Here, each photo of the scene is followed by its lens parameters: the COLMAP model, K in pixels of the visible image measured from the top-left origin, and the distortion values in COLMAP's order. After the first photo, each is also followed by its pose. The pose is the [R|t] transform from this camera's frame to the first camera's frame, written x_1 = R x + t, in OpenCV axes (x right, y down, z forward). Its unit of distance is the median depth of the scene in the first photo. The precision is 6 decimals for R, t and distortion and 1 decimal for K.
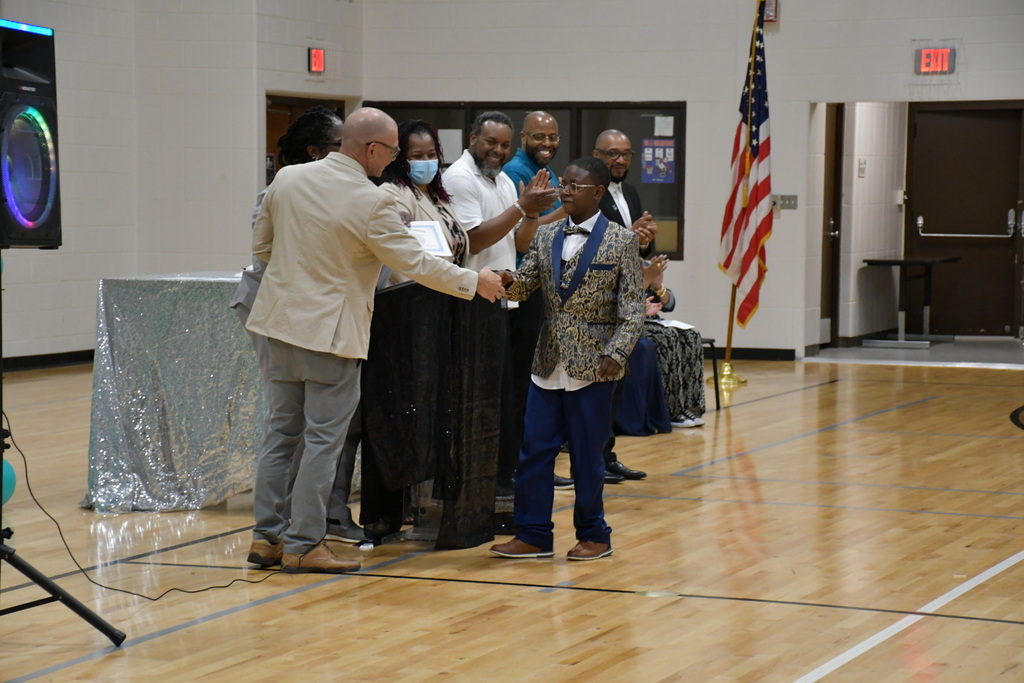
lens RADIAL K [[2824.7, 0, 512.0], [0, 2824.7, 341.5], [0, 0, 1]] dist [1.218049, 0.420715]
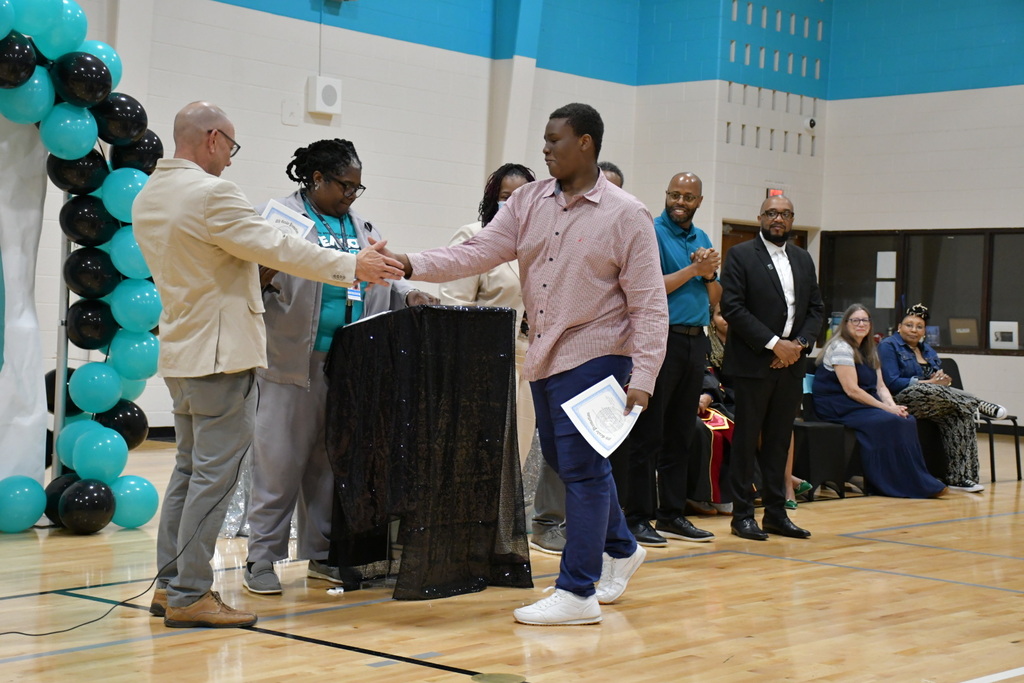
lens RADIAL K [[1768.4, 0, 512.0], [0, 1768.4, 341.5], [0, 0, 1]] dist [0.391162, 0.207012]
pose [[0.949196, 0.024889, -0.313699, 0.147171], [-0.039155, 0.998462, -0.039257, 0.007464], [0.312239, 0.049545, 0.948711, 0.374566]]
